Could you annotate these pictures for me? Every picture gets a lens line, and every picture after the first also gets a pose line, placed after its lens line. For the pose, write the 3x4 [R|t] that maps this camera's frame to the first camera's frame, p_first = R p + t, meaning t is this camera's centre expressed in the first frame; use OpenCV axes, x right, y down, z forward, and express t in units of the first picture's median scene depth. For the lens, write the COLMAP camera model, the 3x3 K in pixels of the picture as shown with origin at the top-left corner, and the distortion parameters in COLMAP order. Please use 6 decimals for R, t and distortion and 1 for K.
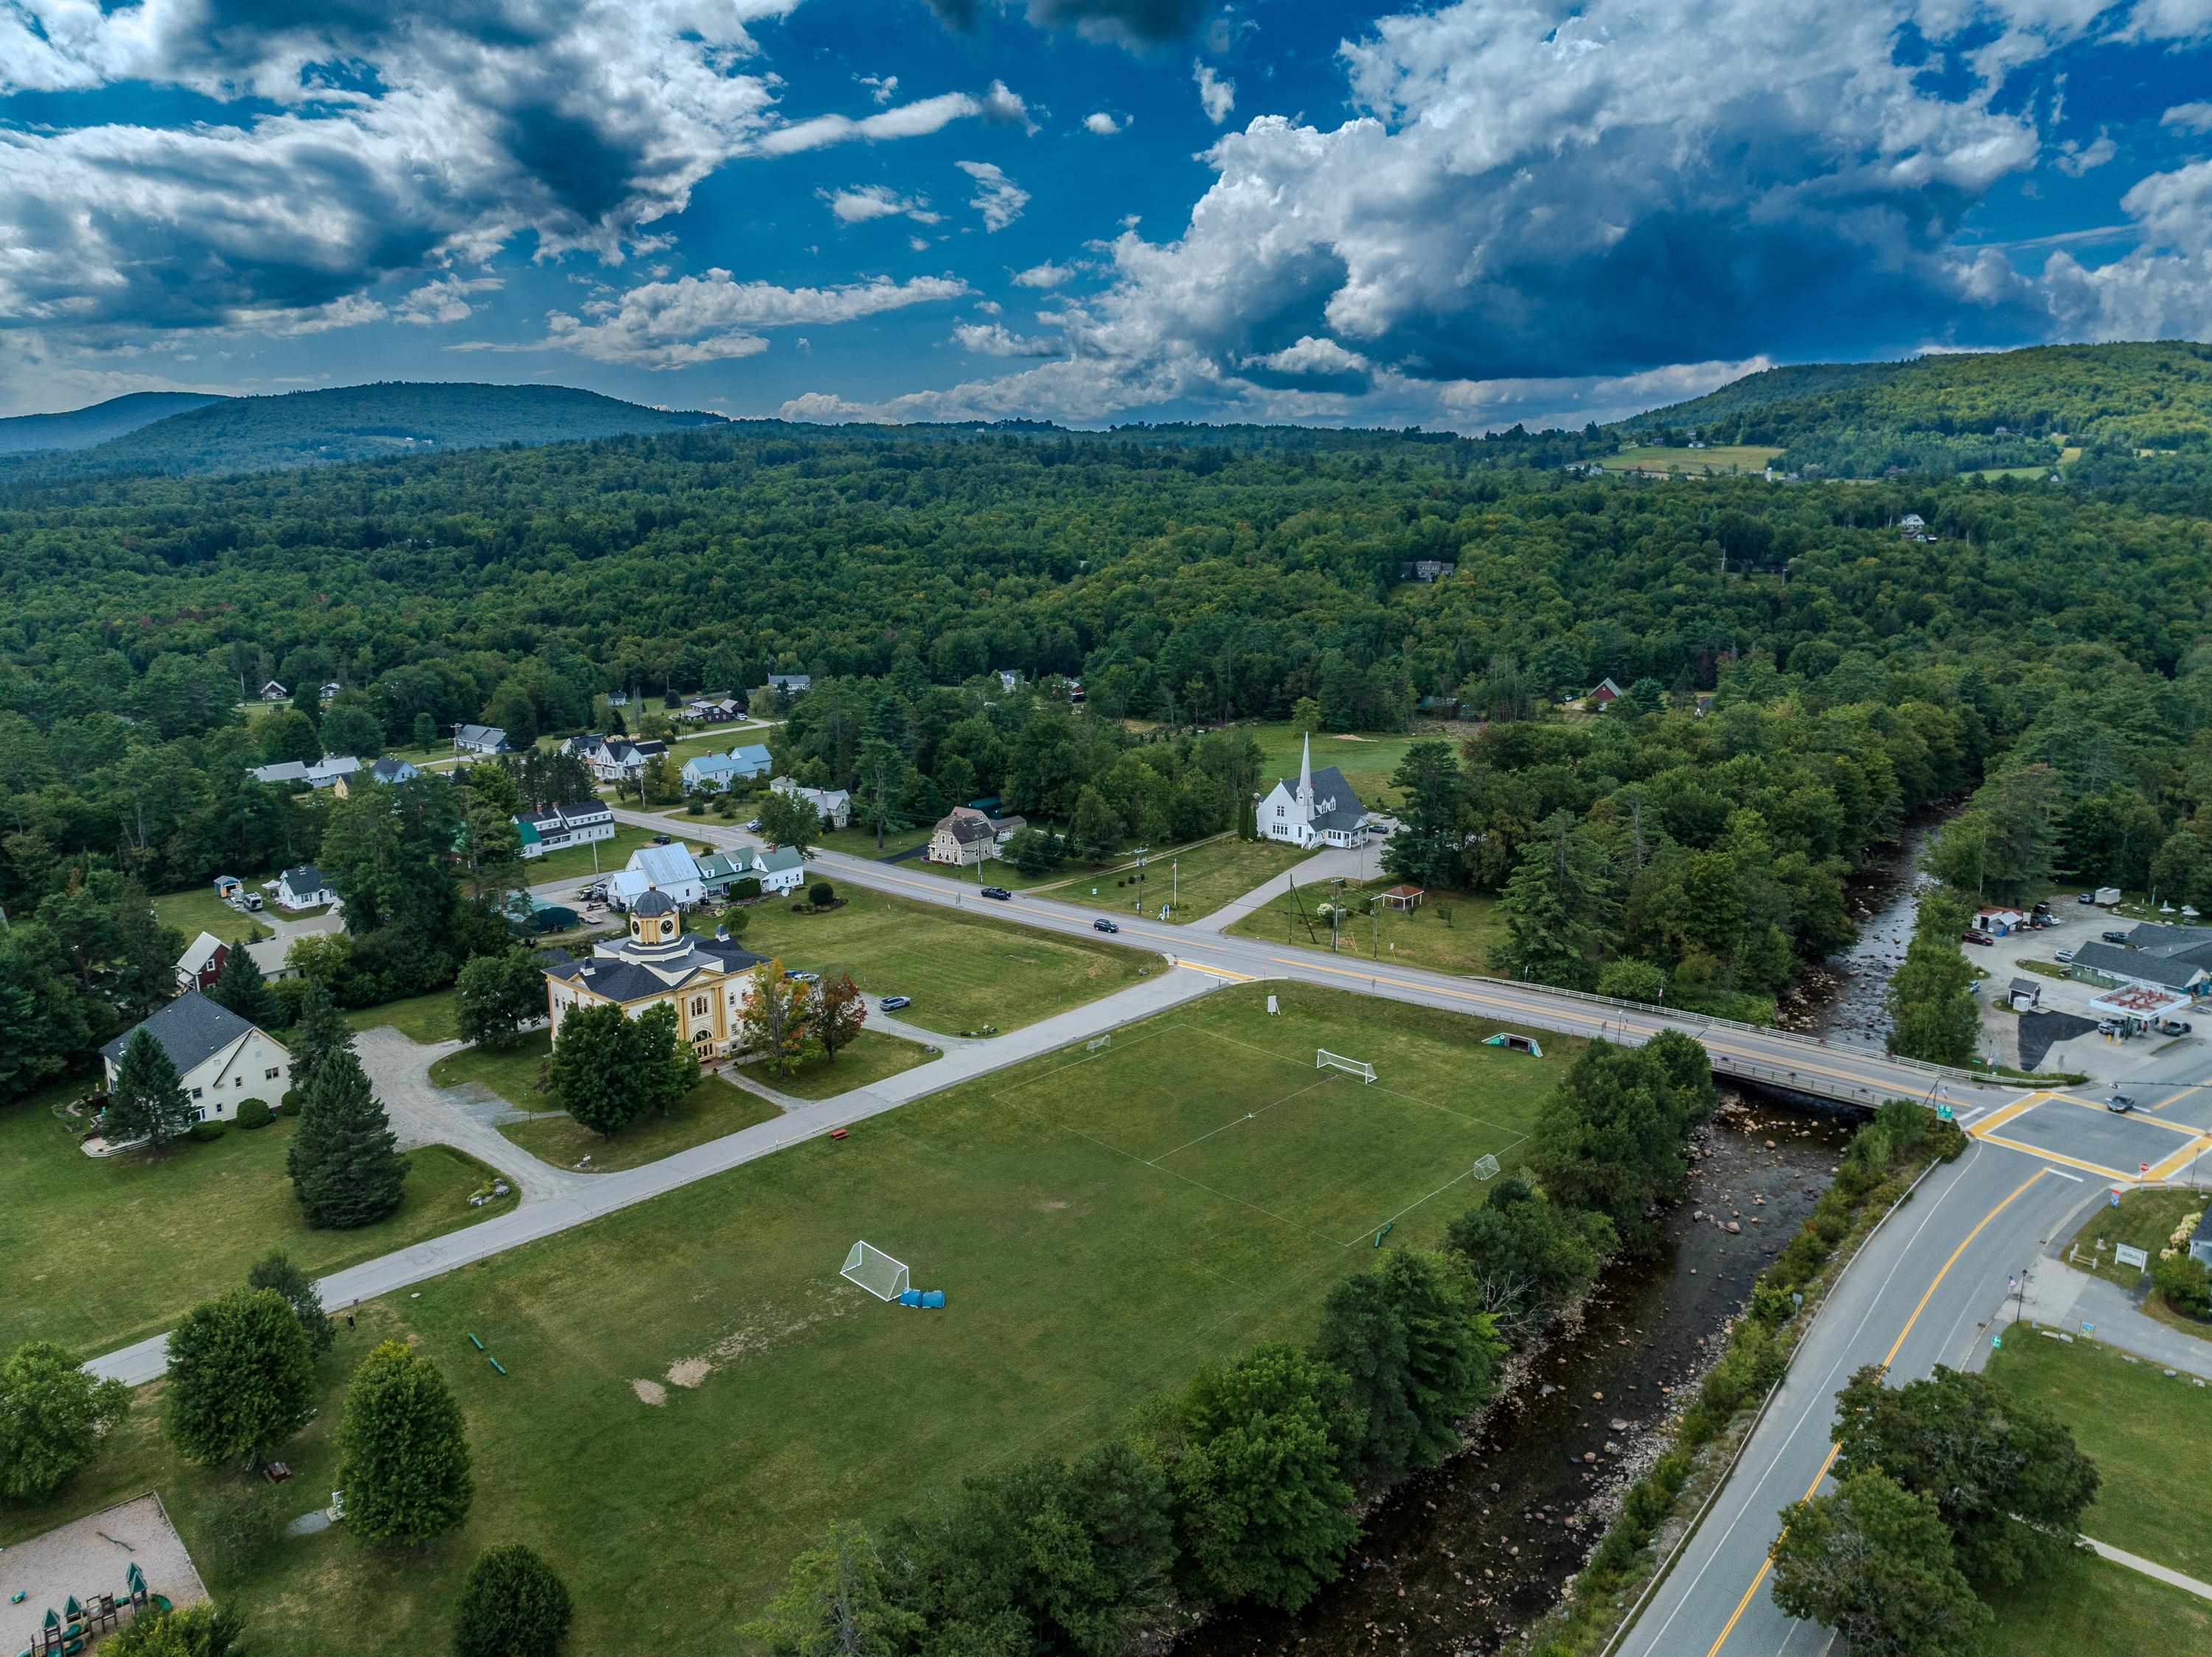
lens RADIAL K [[1536.8, 0, 1092.5], [0, 1536.8, 817.0], [0, 0, 1]] dist [-0.016144, 0.005472]
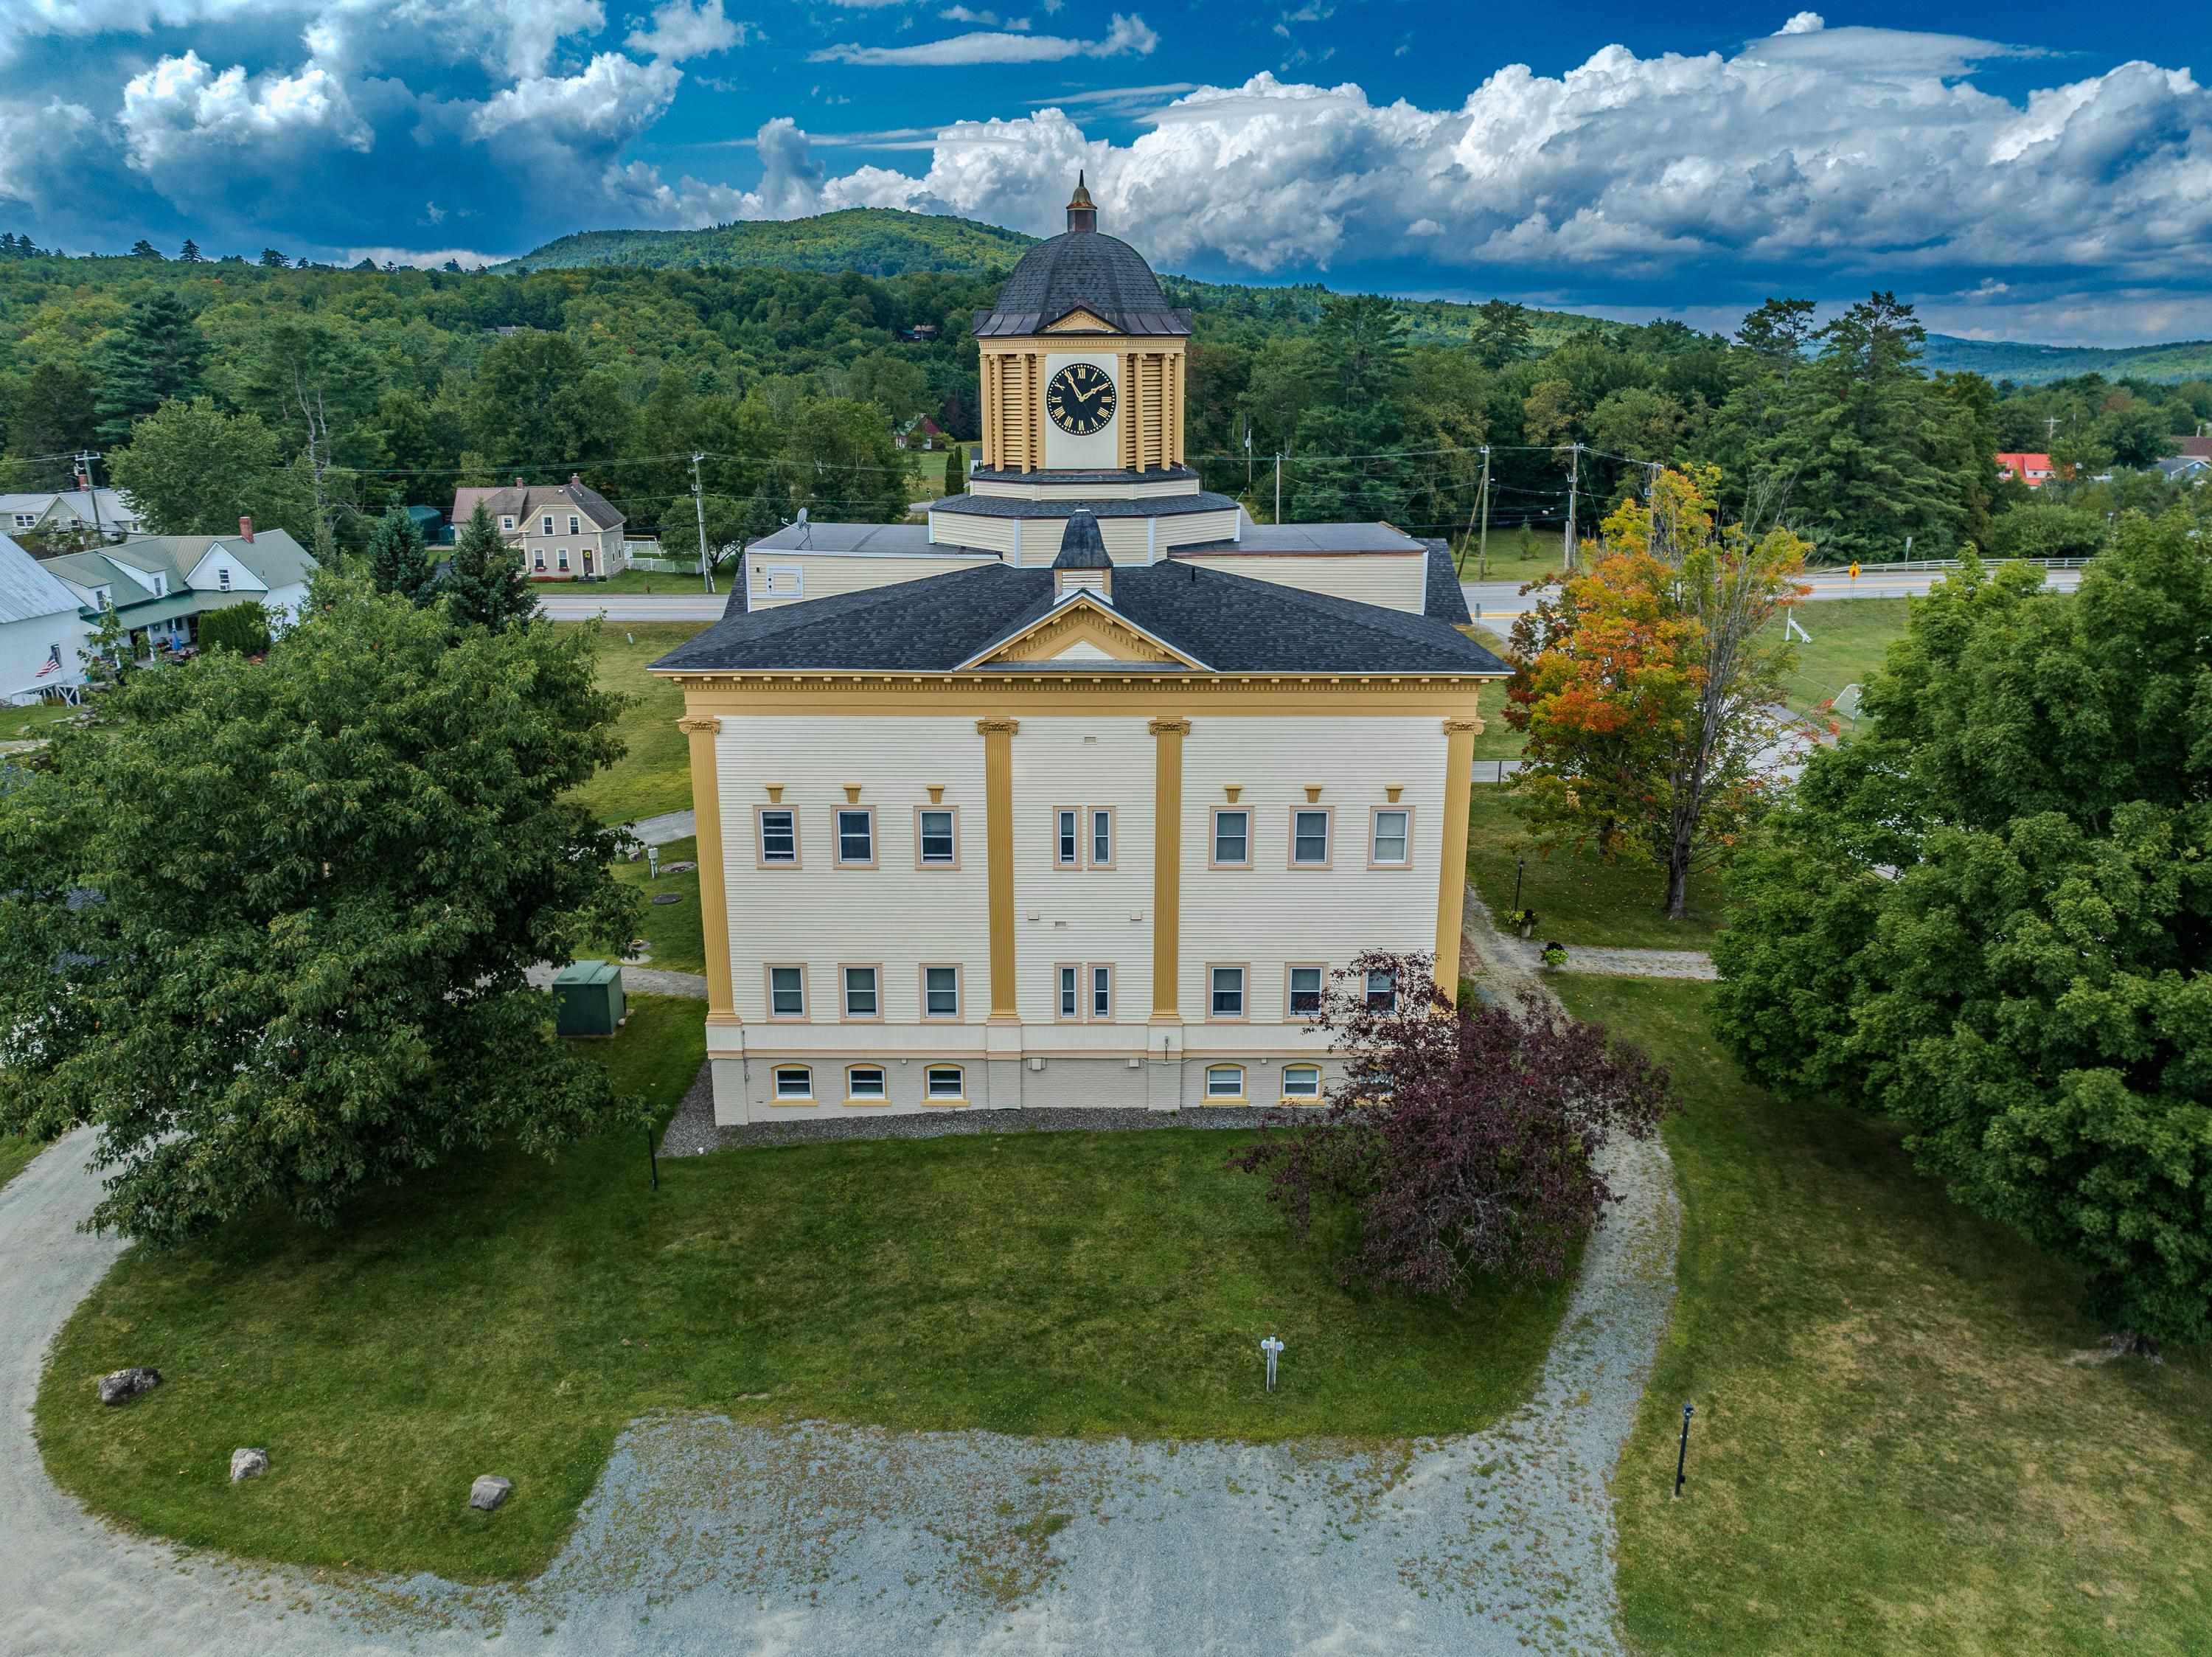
lens RADIAL K [[1536.8, 0, 1101.3], [0, 1536.8, 838.6], [0, 0, 1]] dist [-0.016144, 0.005472]
pose [[0.737393, -0.187469, 0.648928, -0.275406], [0.133922, 0.982218, 0.131574, 0.064647], [-0.662055, -0.010116, 0.749387, 0.527257]]
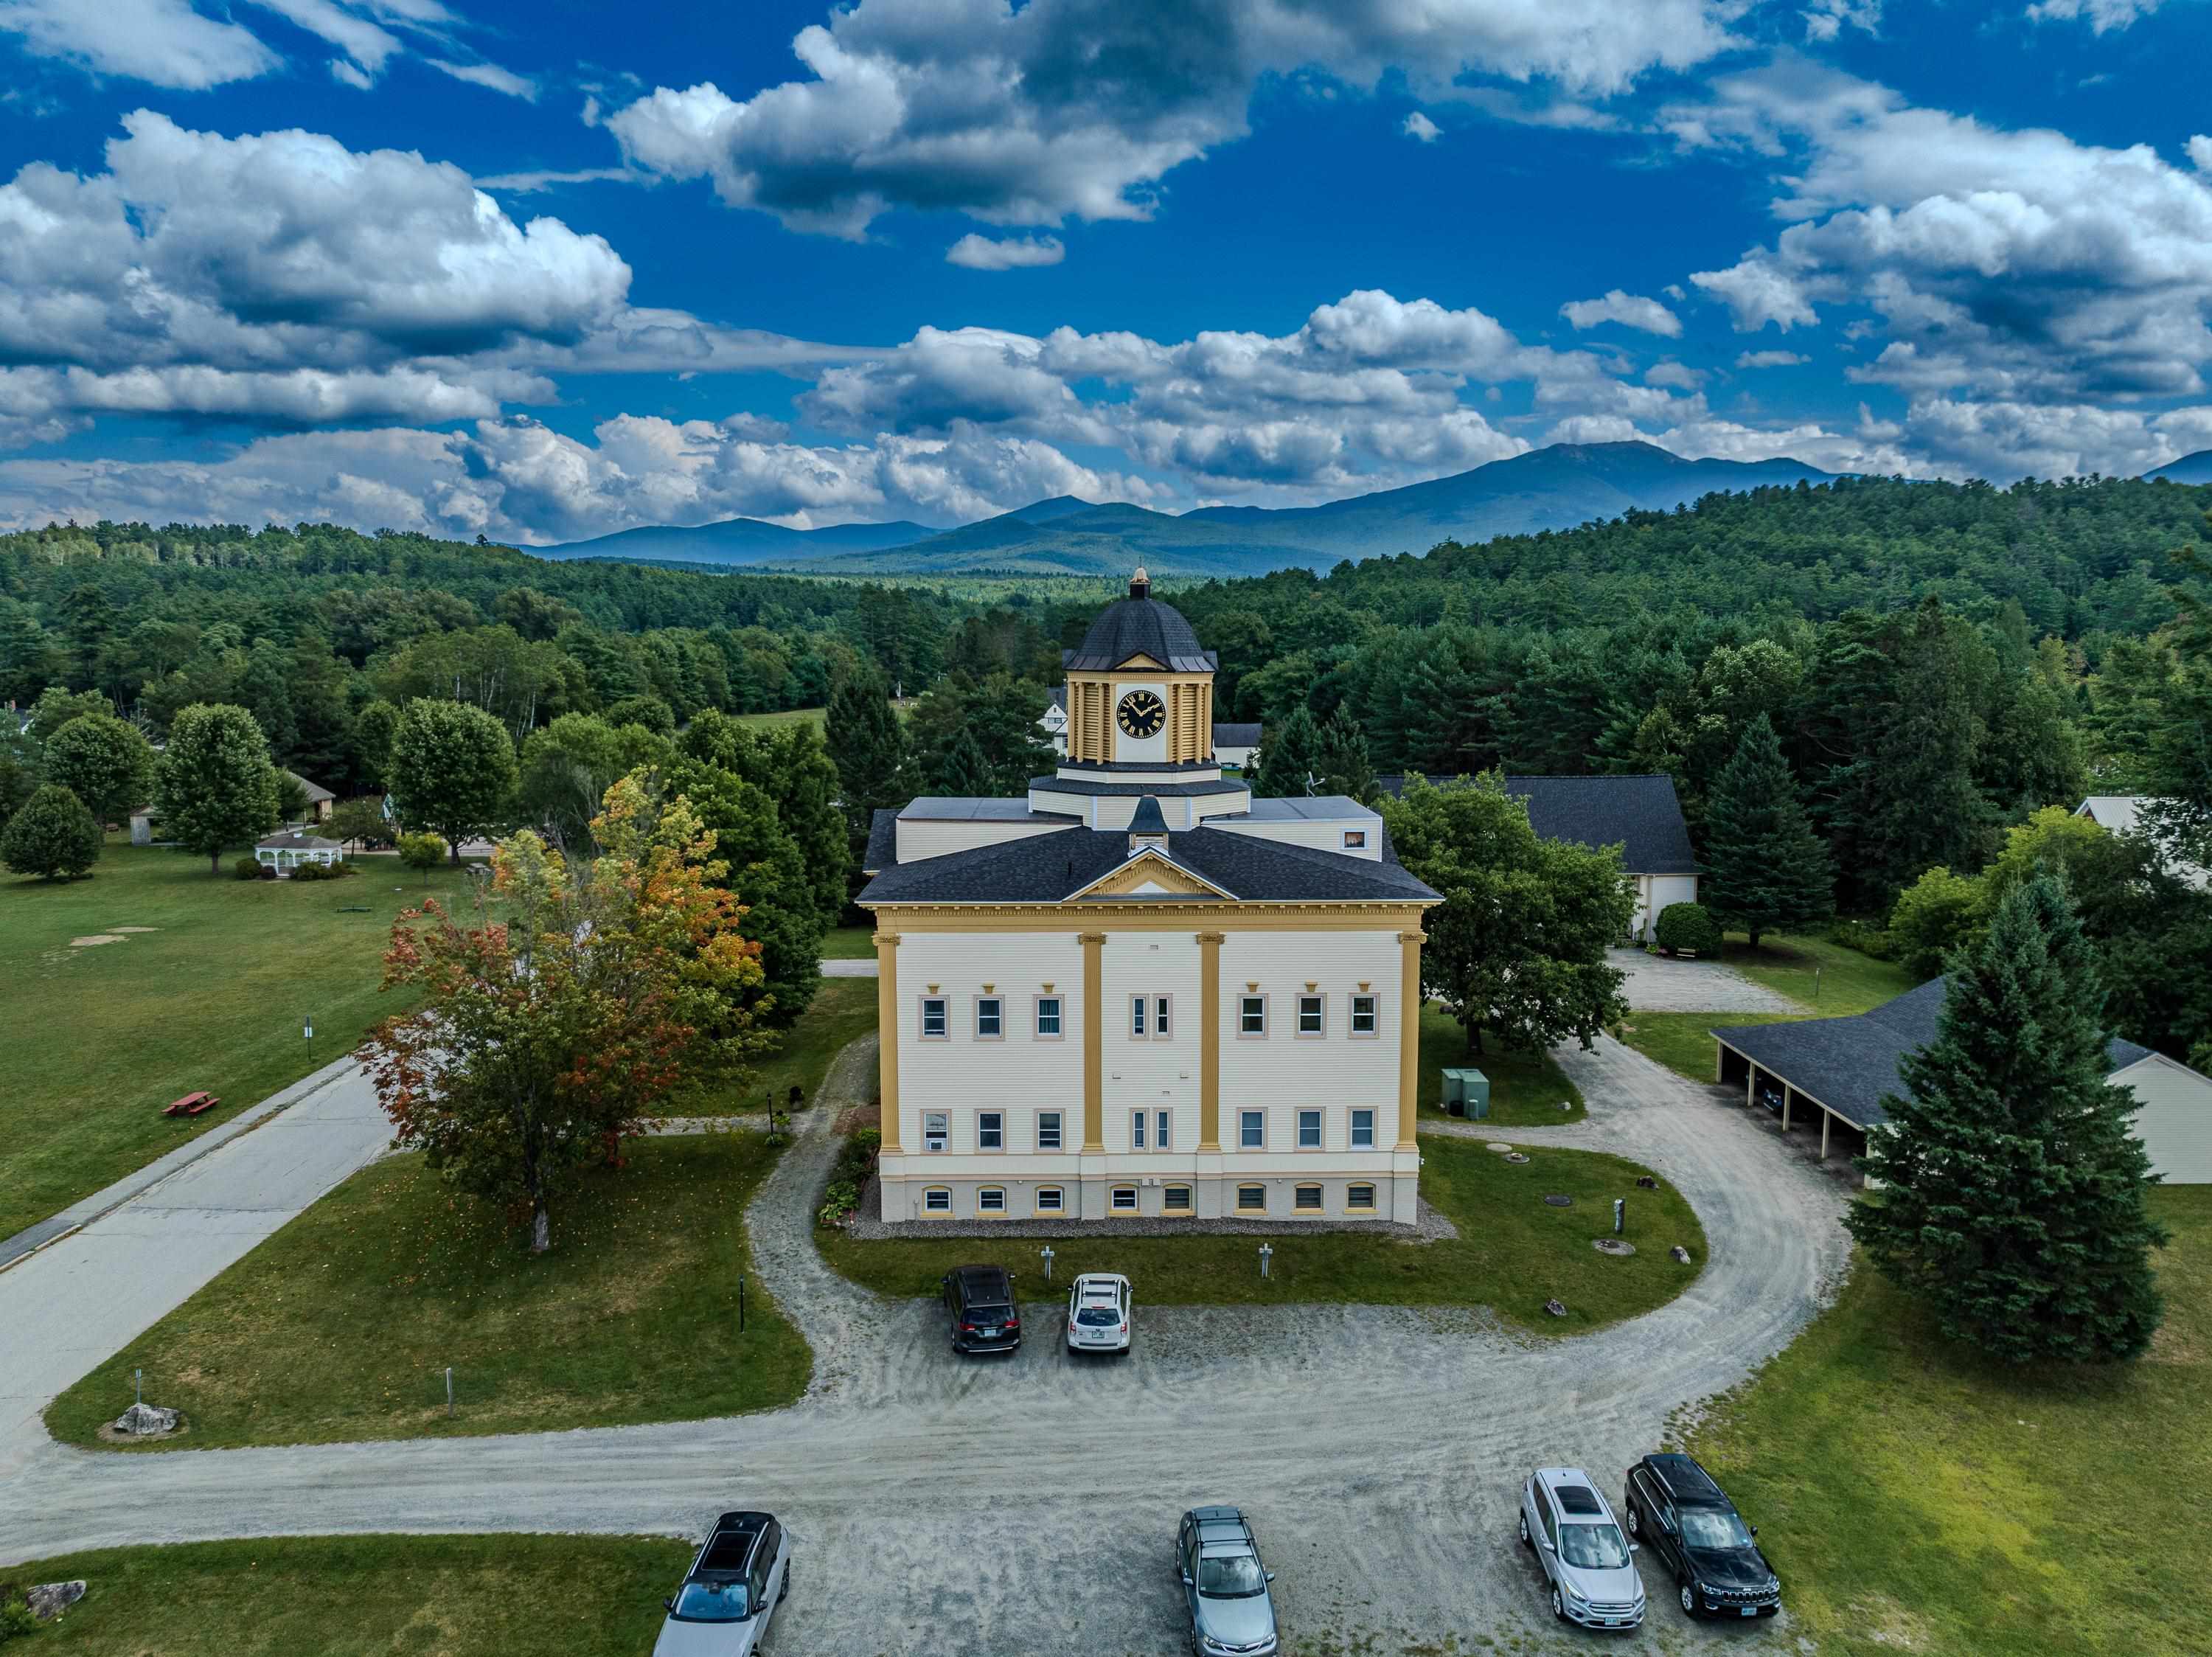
lens RADIAL K [[1536.8, 0, 1152.1], [0, 1536.8, 788.4], [0, 0, 1]] dist [-0.016144, 0.005472]
pose [[0.713520, -0.055391, 0.698441, -0.314458], [0.138463, 0.988357, -0.063069, 0.065765], [-0.686816, 0.141709, 0.712883, 0.494163]]
